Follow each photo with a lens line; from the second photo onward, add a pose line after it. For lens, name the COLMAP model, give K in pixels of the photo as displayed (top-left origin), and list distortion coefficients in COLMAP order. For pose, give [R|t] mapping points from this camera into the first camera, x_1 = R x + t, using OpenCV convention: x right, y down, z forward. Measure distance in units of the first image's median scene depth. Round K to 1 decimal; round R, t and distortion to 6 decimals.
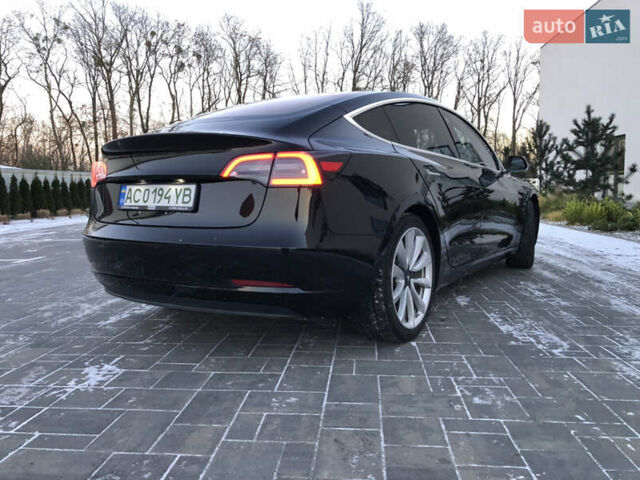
lens RADIAL K [[539.9, 0, 320.0], [0, 539.9, 240.0], [0, 0, 1]] dist [0.020217, 0.001107]
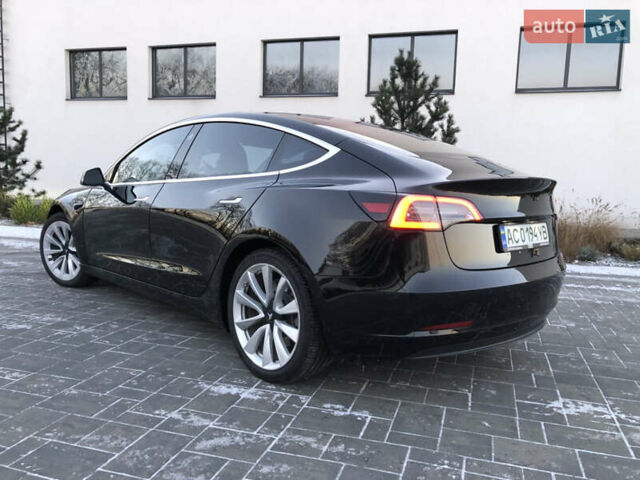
lens RADIAL K [[539.9, 0, 320.0], [0, 539.9, 240.0], [0, 0, 1]] dist [0.020217, 0.001107]
pose [[0.209243, -0.099968, 0.972740, -1.398632], [0.069260, 0.993778, 0.087231, -0.188459], [-0.975408, 0.049120, 0.214864, 1.152876]]
